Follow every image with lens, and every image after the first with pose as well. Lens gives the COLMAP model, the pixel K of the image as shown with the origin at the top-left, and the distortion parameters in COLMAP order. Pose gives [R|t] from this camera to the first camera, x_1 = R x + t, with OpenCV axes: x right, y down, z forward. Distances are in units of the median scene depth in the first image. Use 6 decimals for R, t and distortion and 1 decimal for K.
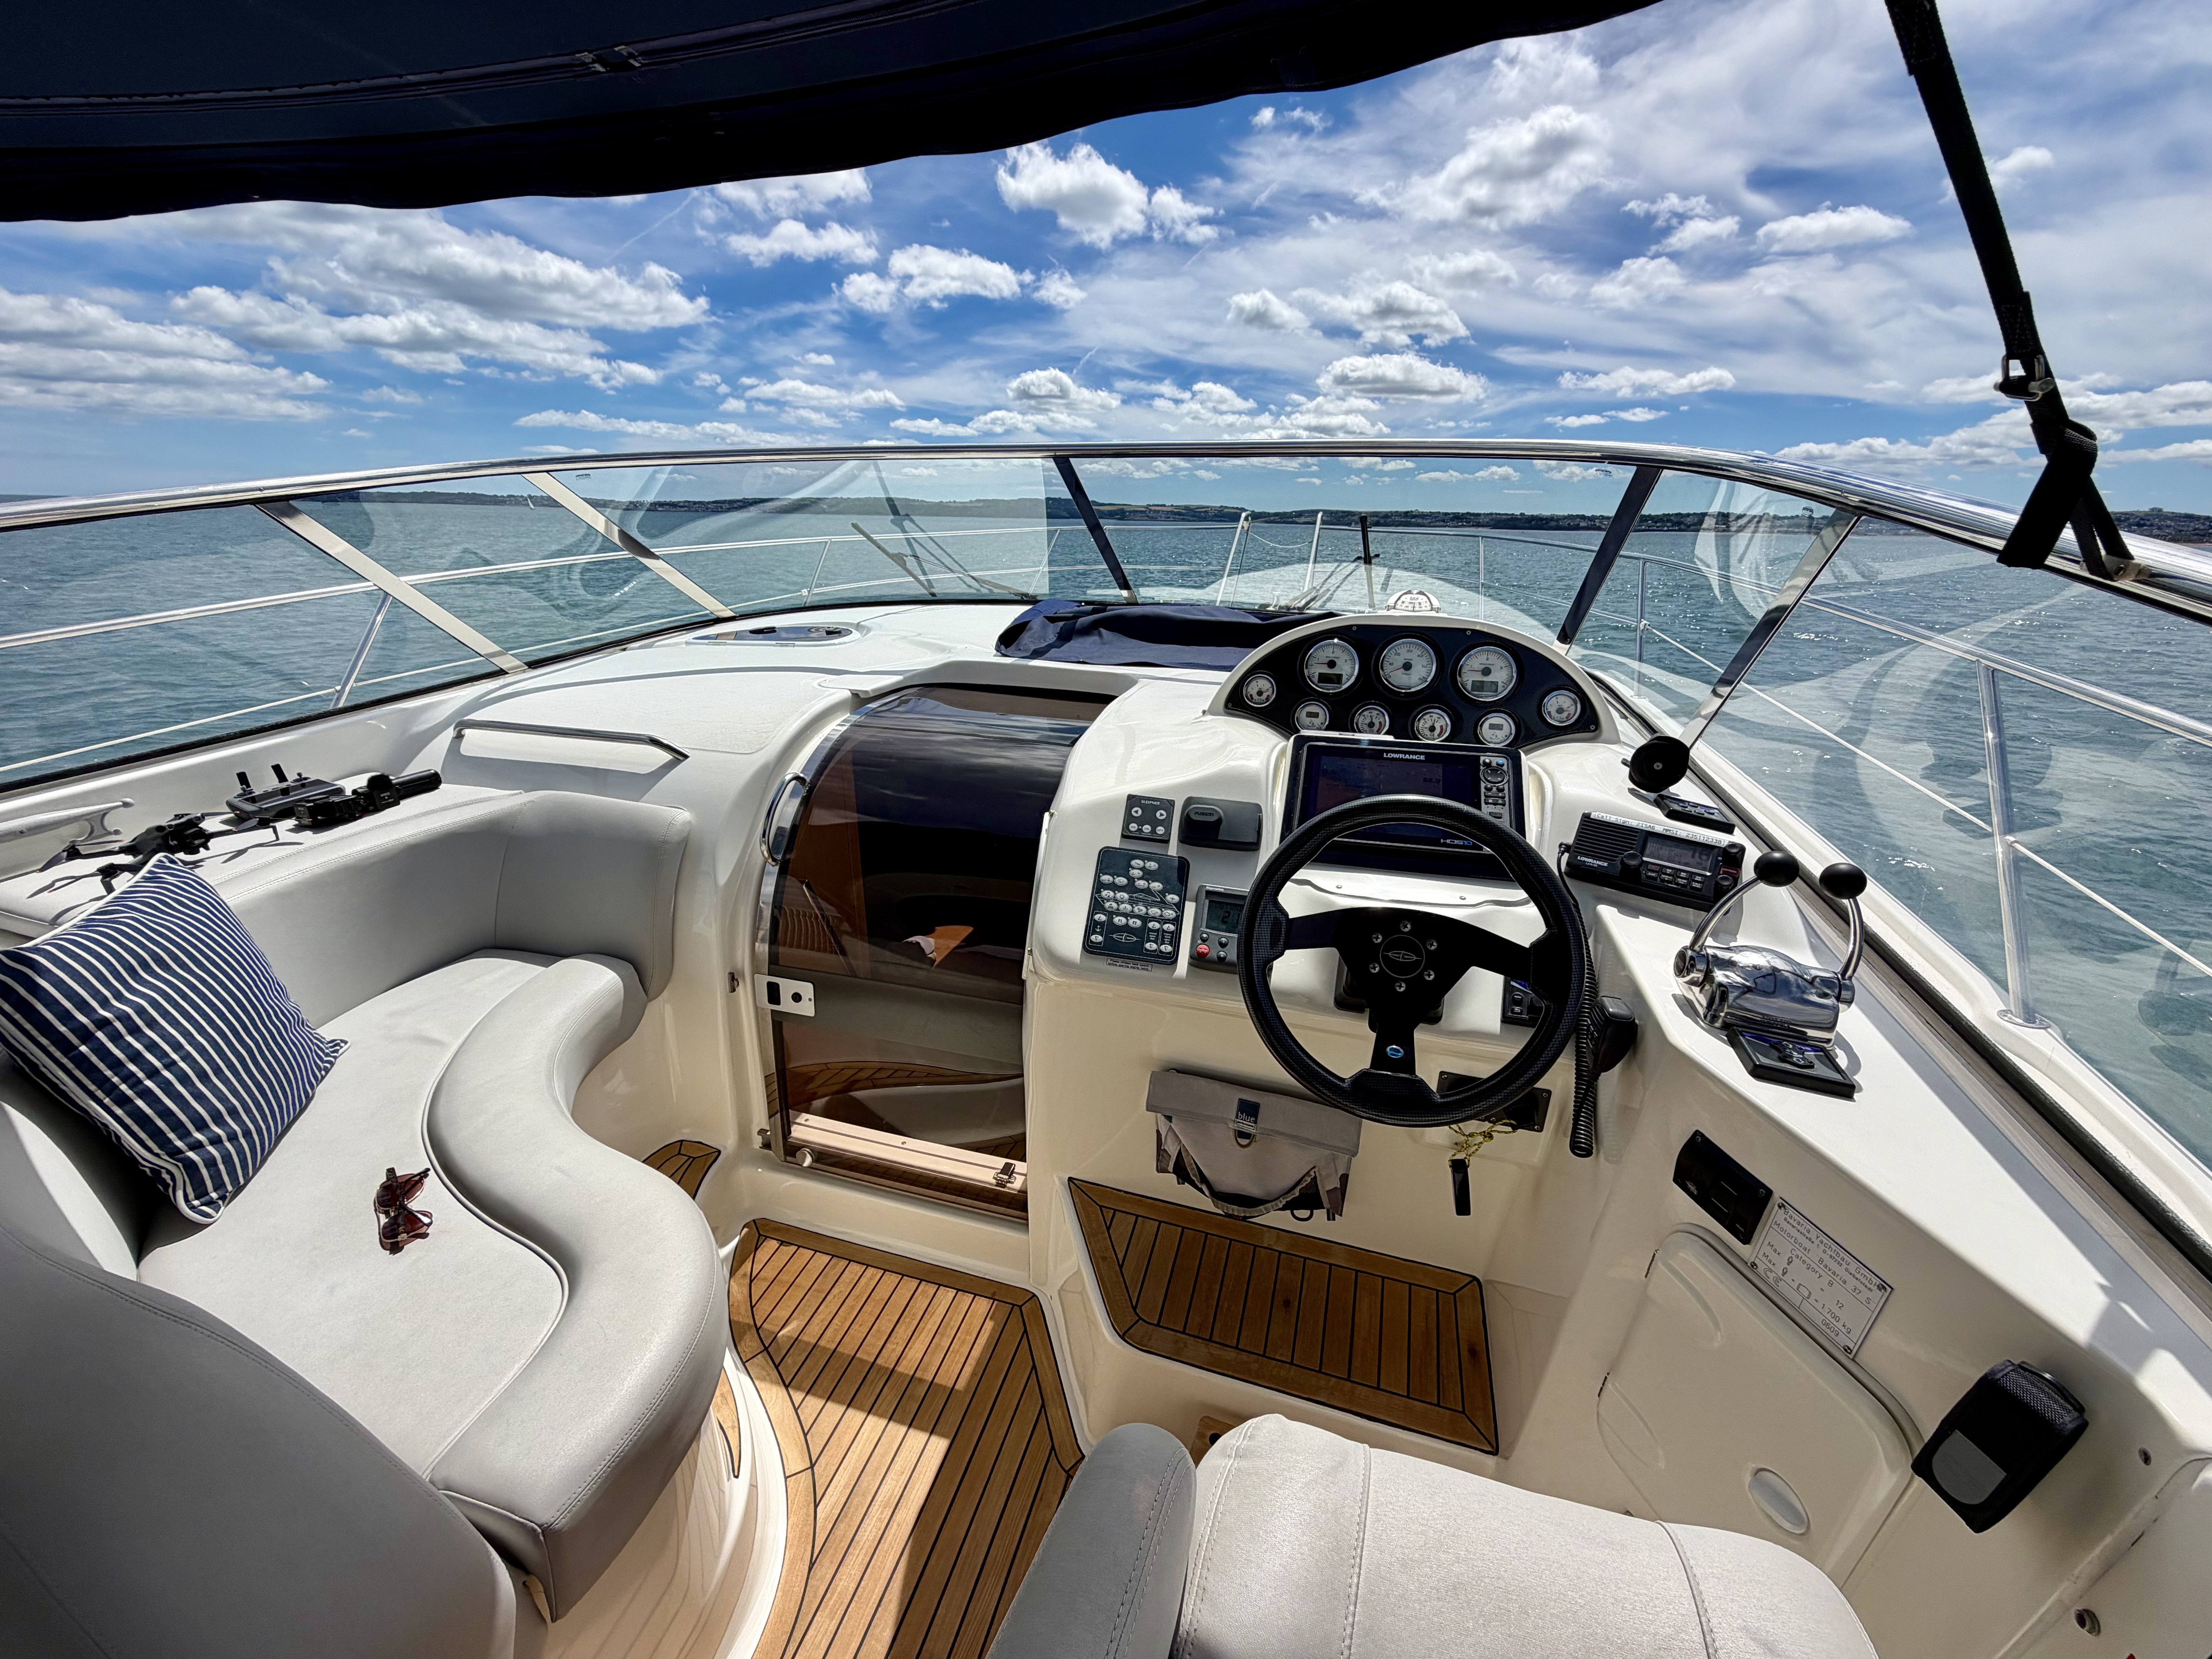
lens RADIAL K [[883.9, 0, 1100.2], [0, 883.9, 832.6], [0, 0, 1]] dist [-0.002667, 0.001063]
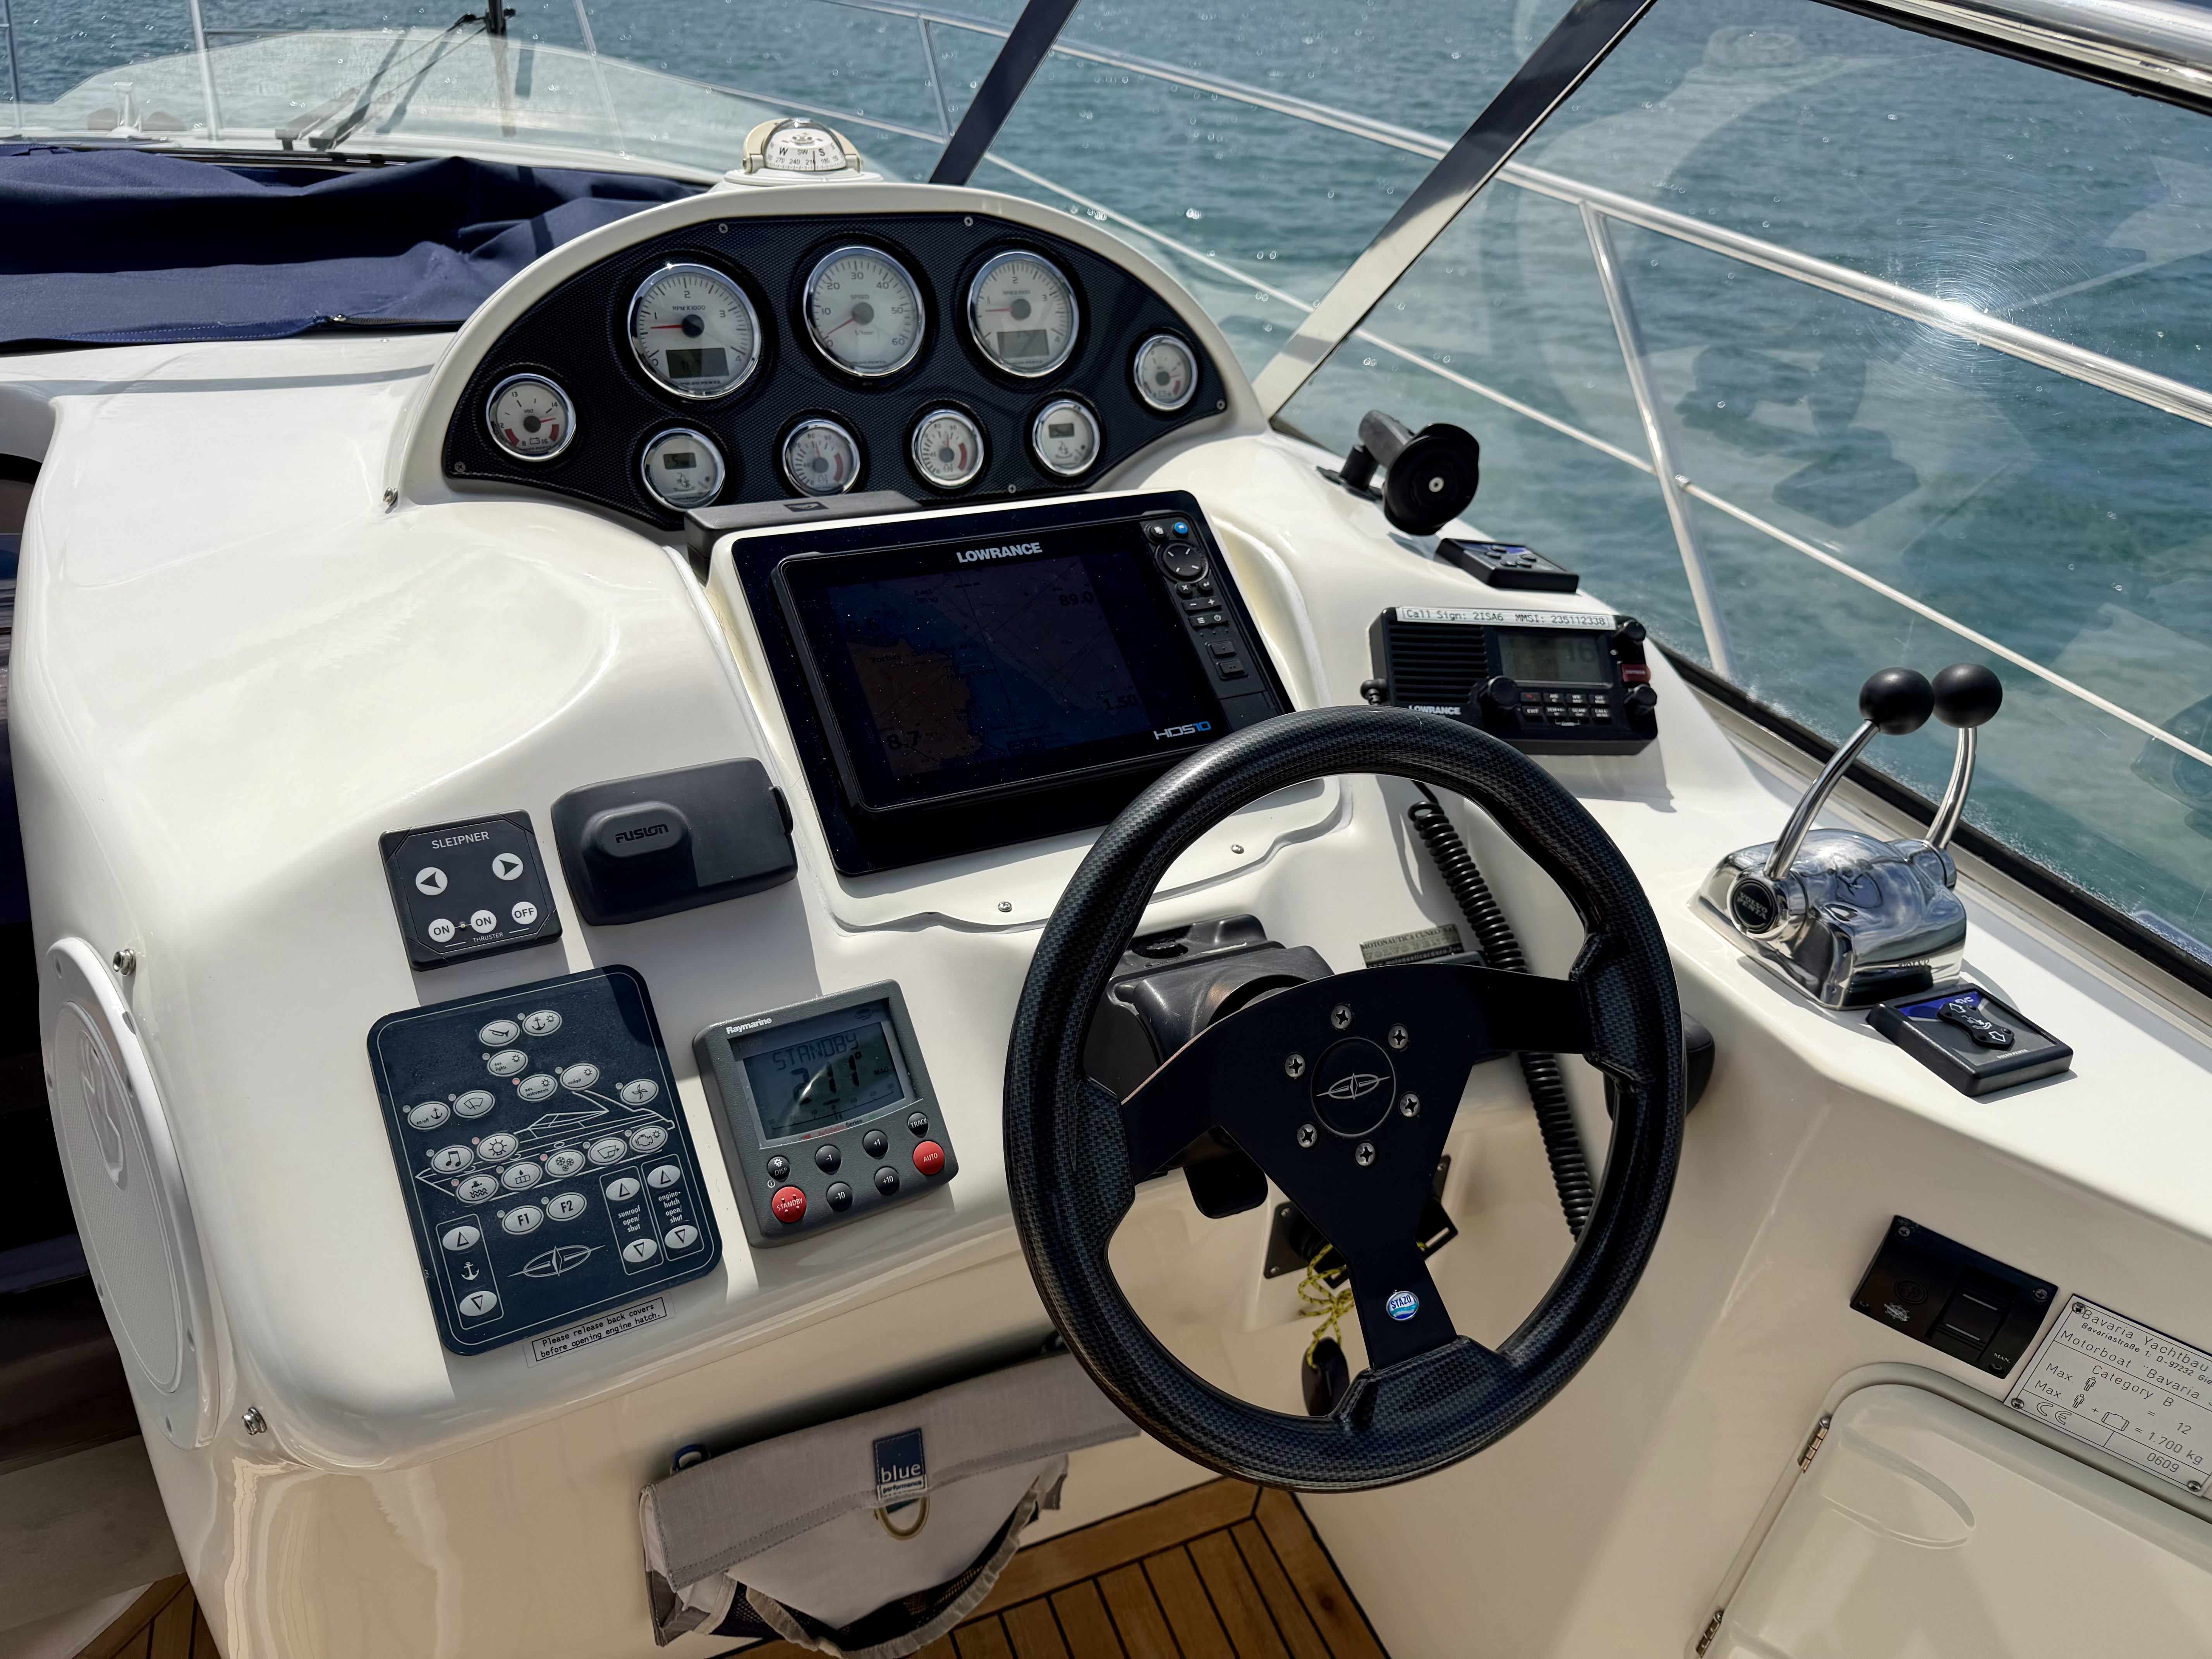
lens RADIAL K [[1551.1, 0, 1095.0], [0, 1551.1, 835.5], [0, 0, 1]] dist [0.047710, -0.066574]
pose [[0.740657, -0.311542, 0.595289, -0.123799], [0.191426, 0.947127, 0.257502, -0.149912], [-0.644037, -0.076767, 0.761133, 0.404955]]
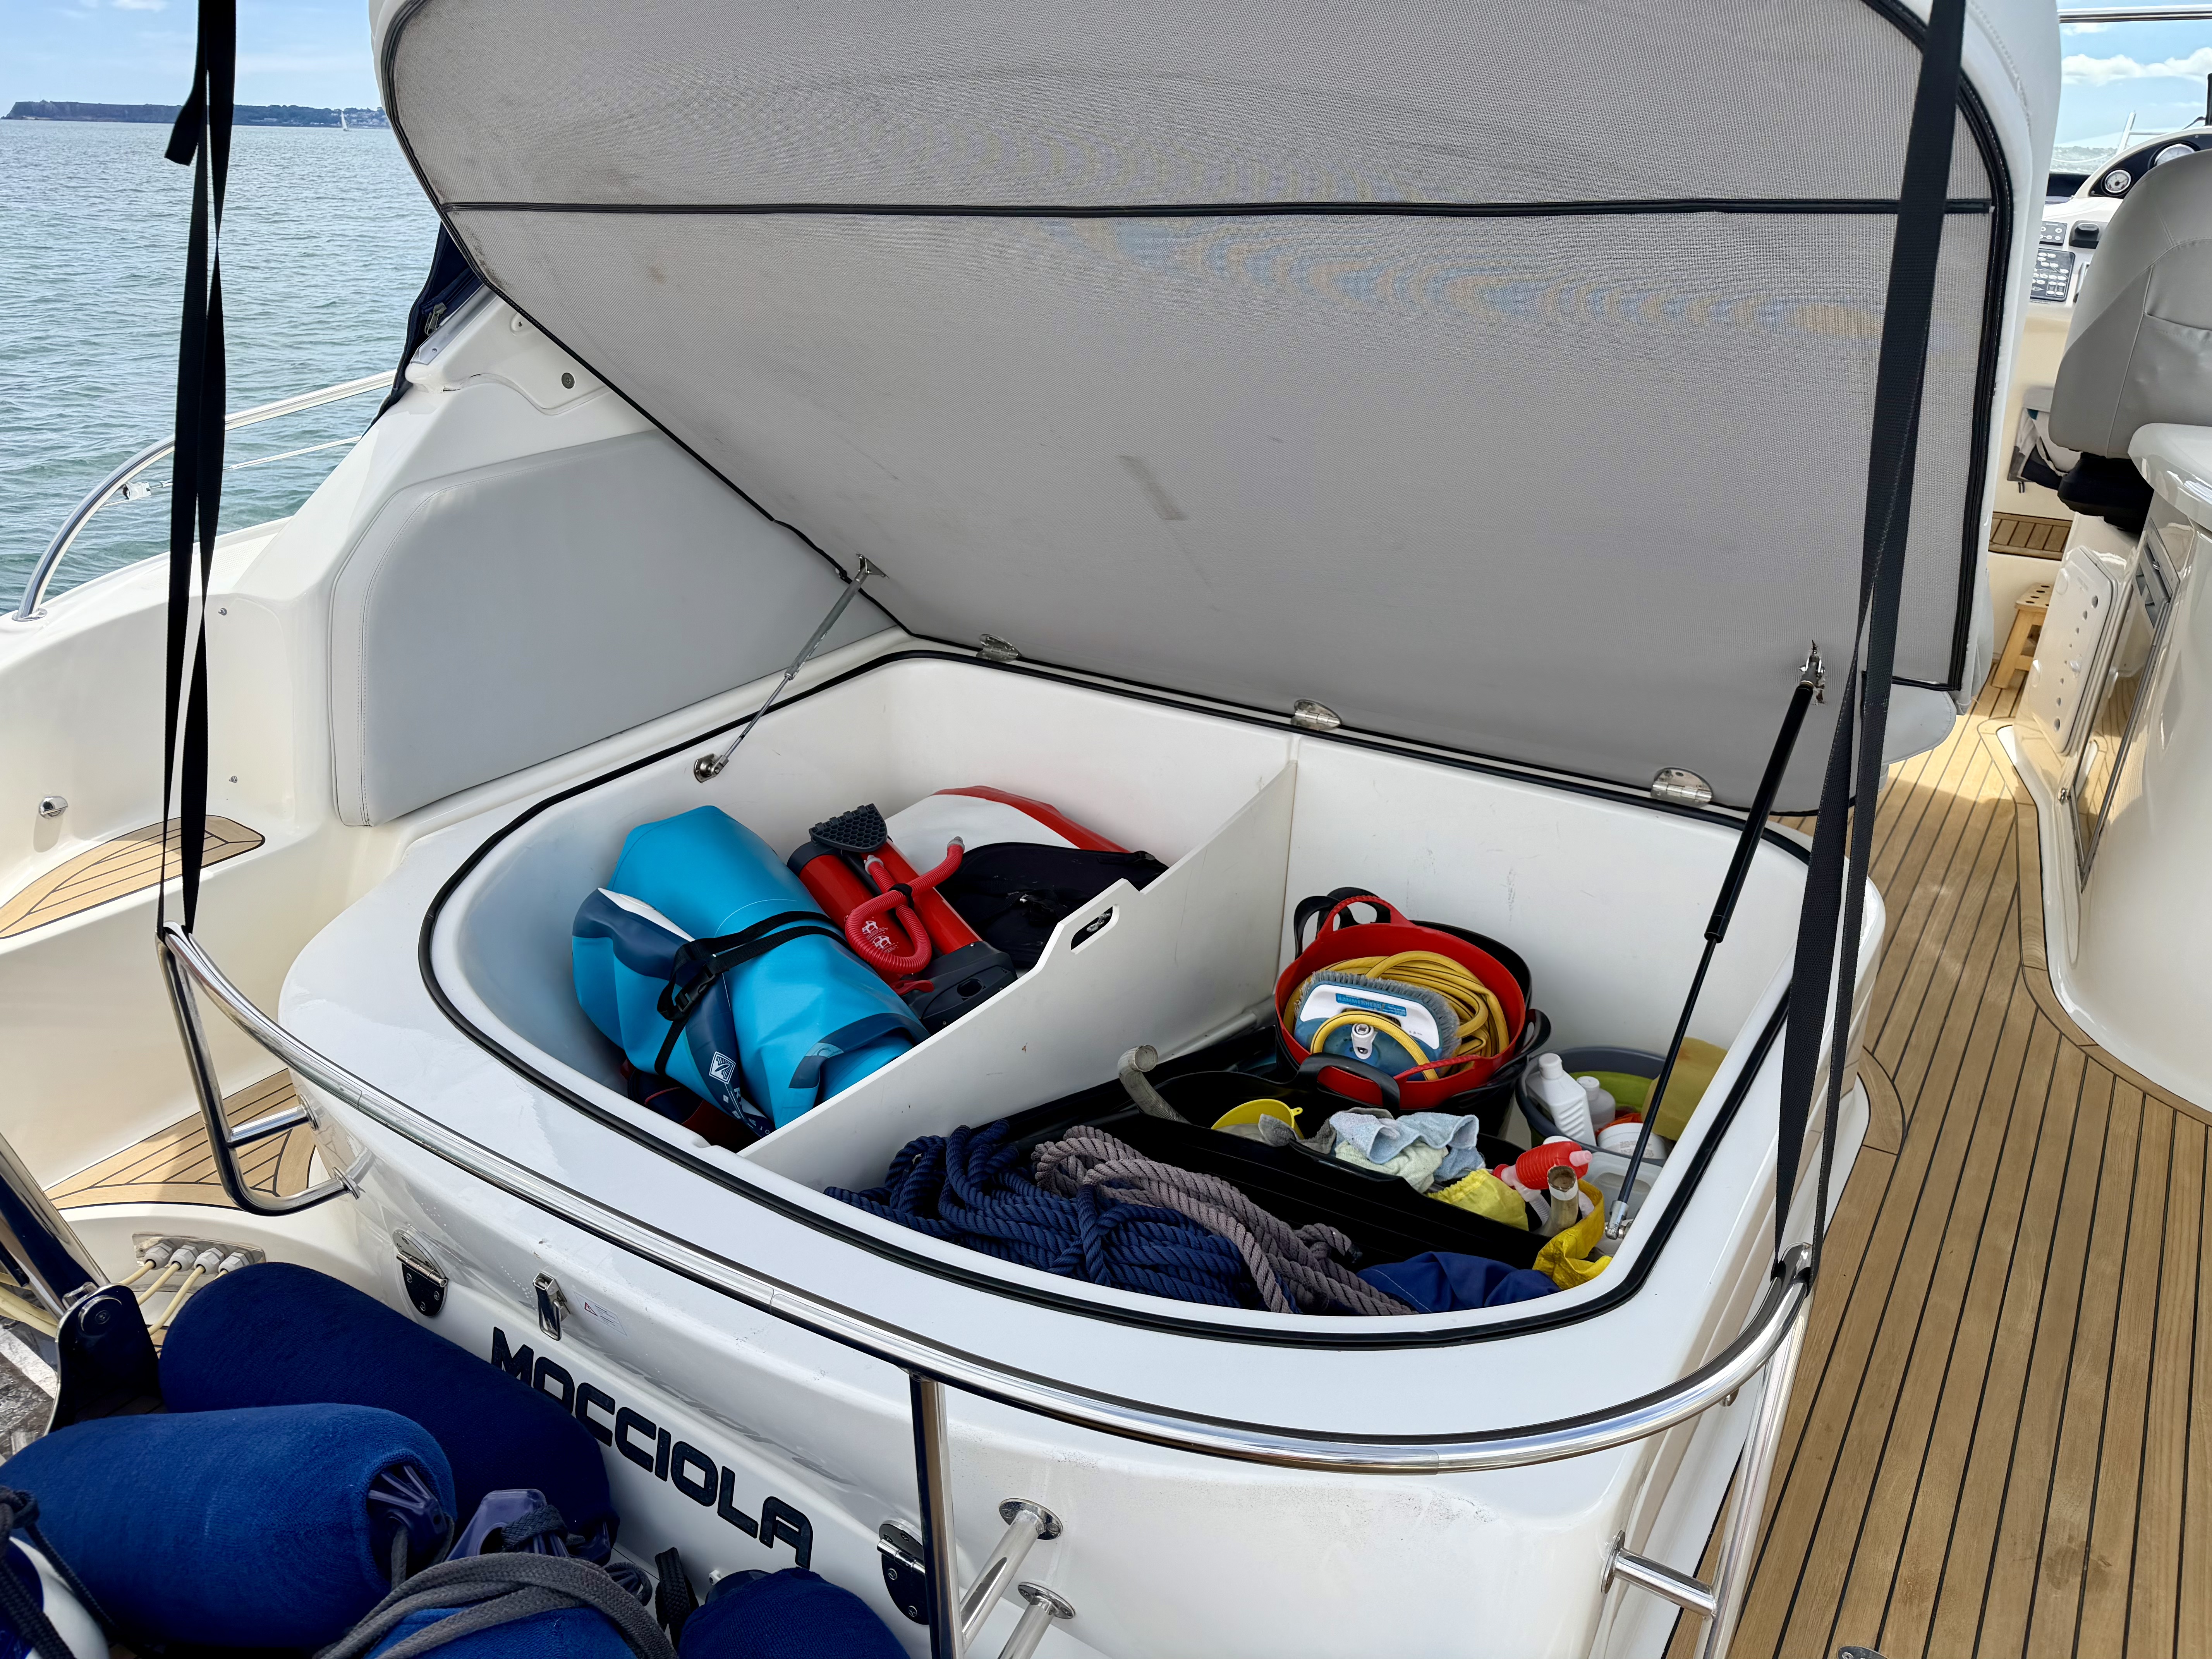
lens RADIAL K [[1551.1, 0, 1096.8], [0, 1551.1, 843.4], [0, 0, 1]] dist [0.047710, -0.066574]
pose [[0.956267, 0.116344, -0.268361, -0.805920], [-0.098703, 0.992026, 0.078366, 1.165293], [0.275338, -0.048450, 0.960126, -2.628329]]
